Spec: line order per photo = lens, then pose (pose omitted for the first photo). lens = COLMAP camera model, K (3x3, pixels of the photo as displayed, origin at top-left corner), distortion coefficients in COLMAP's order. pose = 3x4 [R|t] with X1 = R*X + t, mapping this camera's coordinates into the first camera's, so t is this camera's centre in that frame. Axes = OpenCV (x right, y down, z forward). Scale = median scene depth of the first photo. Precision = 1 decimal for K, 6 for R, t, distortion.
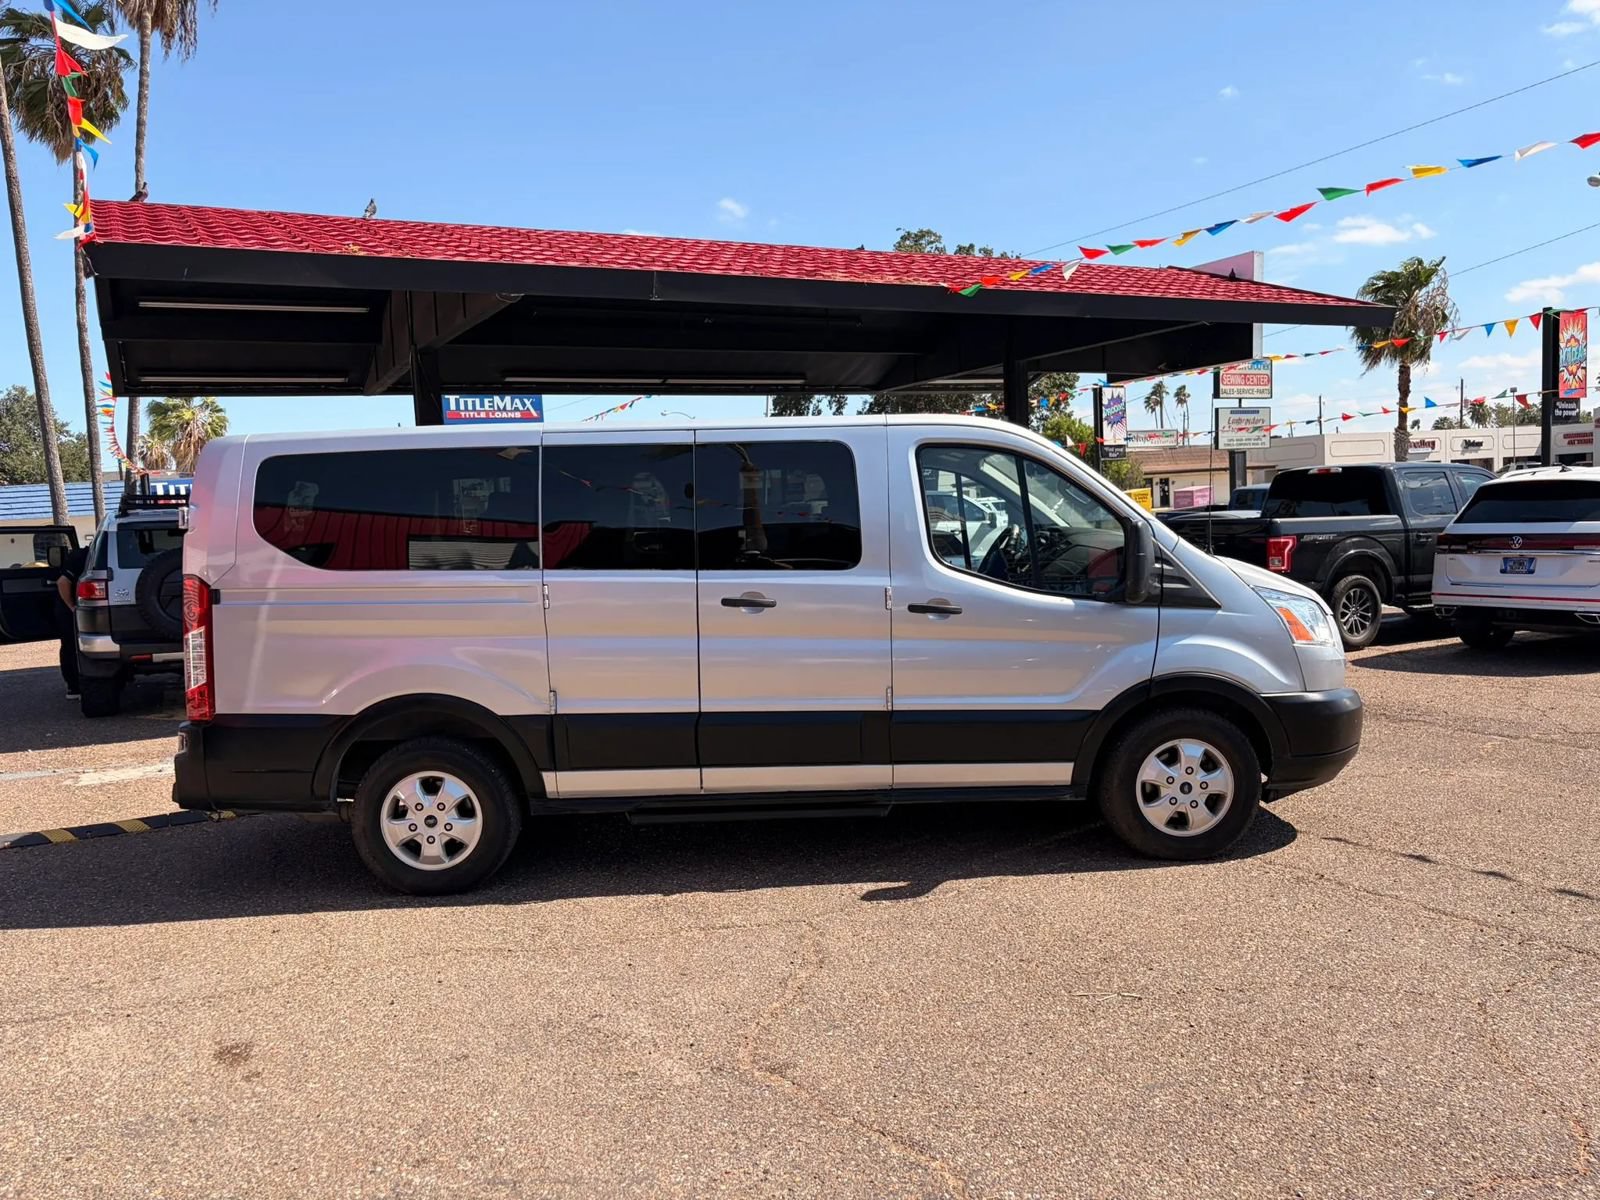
lens RADIAL K [[1218.8, 0, 812.5], [0, 1218.8, 599.0], [0, 0, 1]] dist [0.015317, -0.003739]
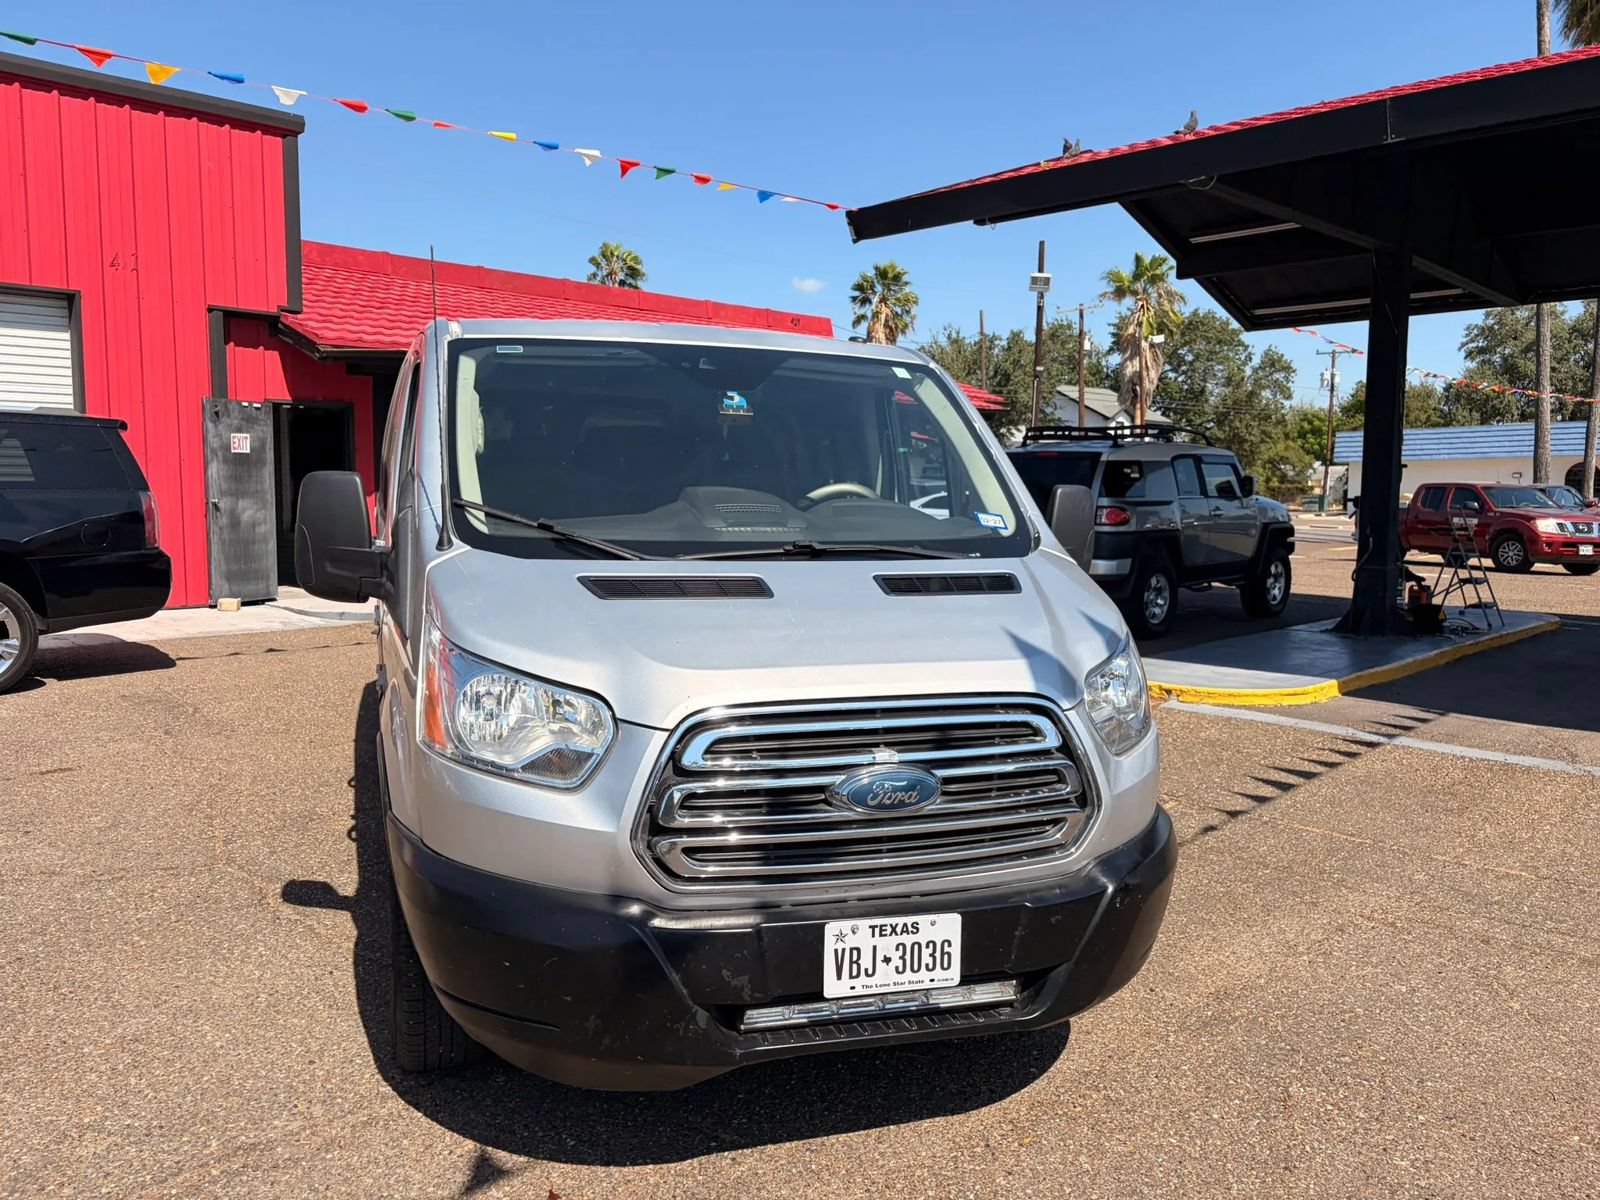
lens RADIAL K [[1209.6, 0, 809.5], [0, 1209.6, 591.6], [0, 0, 1]] dist [0.053533, -0.061331]
pose [[0.294955, 0.136732, -0.945678, 0.900503], [-0.090996, 0.989230, 0.114648, -0.093353], [0.951169, 0.052237, 0.304220, 1.000064]]
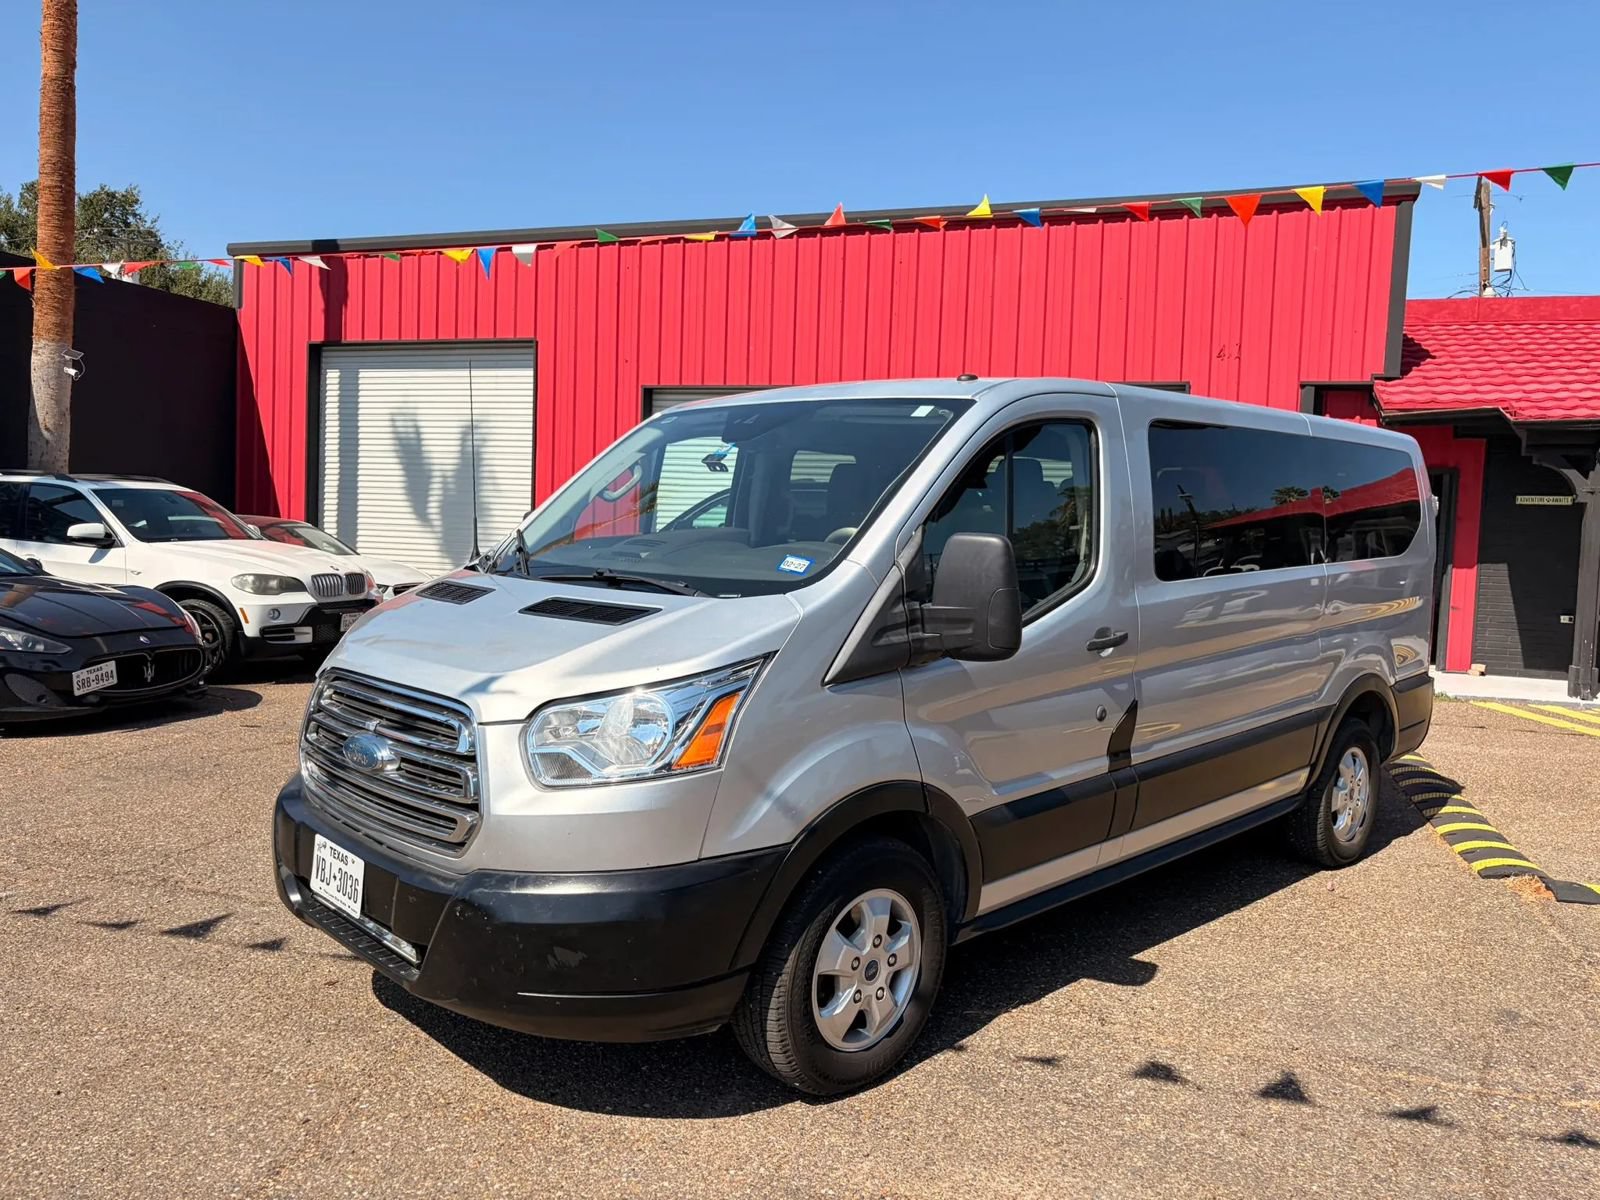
lens RADIAL K [[1220.2, 0, 805.5], [0, 1220.2, 598.0], [0, 0, 1]] dist [0.015785, -0.006733]
pose [[-0.734537, 0.062805, -0.675656, 0.717582], [-0.047590, 0.988488, 0.143620, -0.137861], [0.676898, 0.137649, -0.723092, 1.754117]]
